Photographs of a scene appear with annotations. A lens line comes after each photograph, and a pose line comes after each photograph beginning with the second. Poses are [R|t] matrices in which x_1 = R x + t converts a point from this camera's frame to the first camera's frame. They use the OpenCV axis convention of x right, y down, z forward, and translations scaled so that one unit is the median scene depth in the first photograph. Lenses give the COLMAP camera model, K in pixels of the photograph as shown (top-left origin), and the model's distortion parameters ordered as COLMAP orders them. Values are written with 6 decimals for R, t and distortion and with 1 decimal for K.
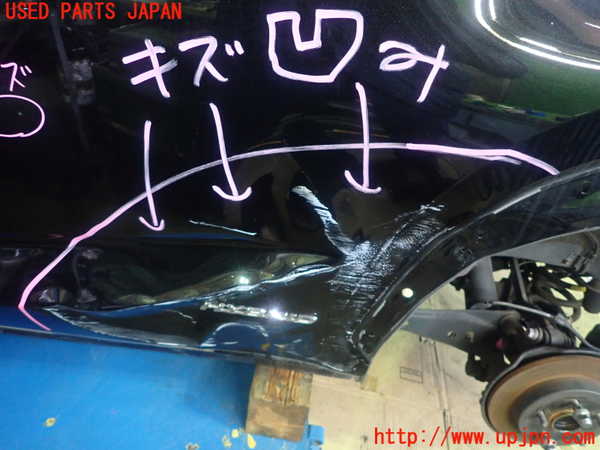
lens RADIAL K [[441.0, 0, 299.4], [0, 441.0, 221.5], [0, 0, 1]] dist [0.019553, 0.000536]
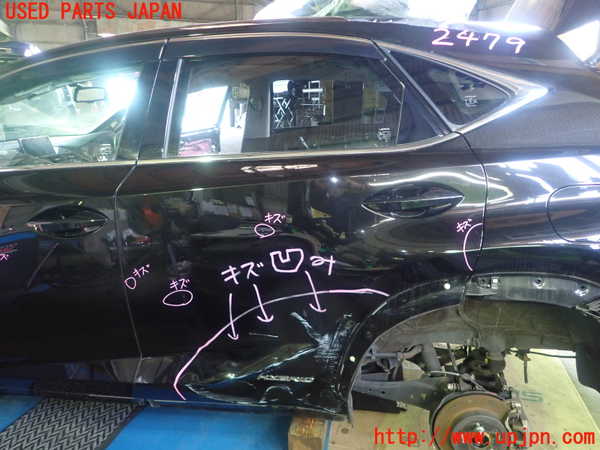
lens RADIAL K [[441.0, 0, 295.5], [0, 441.0, 224.6], [0, 0, 1]] dist [0.019553, 0.000536]
pose [[0.983349, -0.136553, -0.119908, 0.354453], [0.094876, 0.948532, -0.302136, 0.185319], [0.154994, 0.285728, 0.945694, -1.342785]]
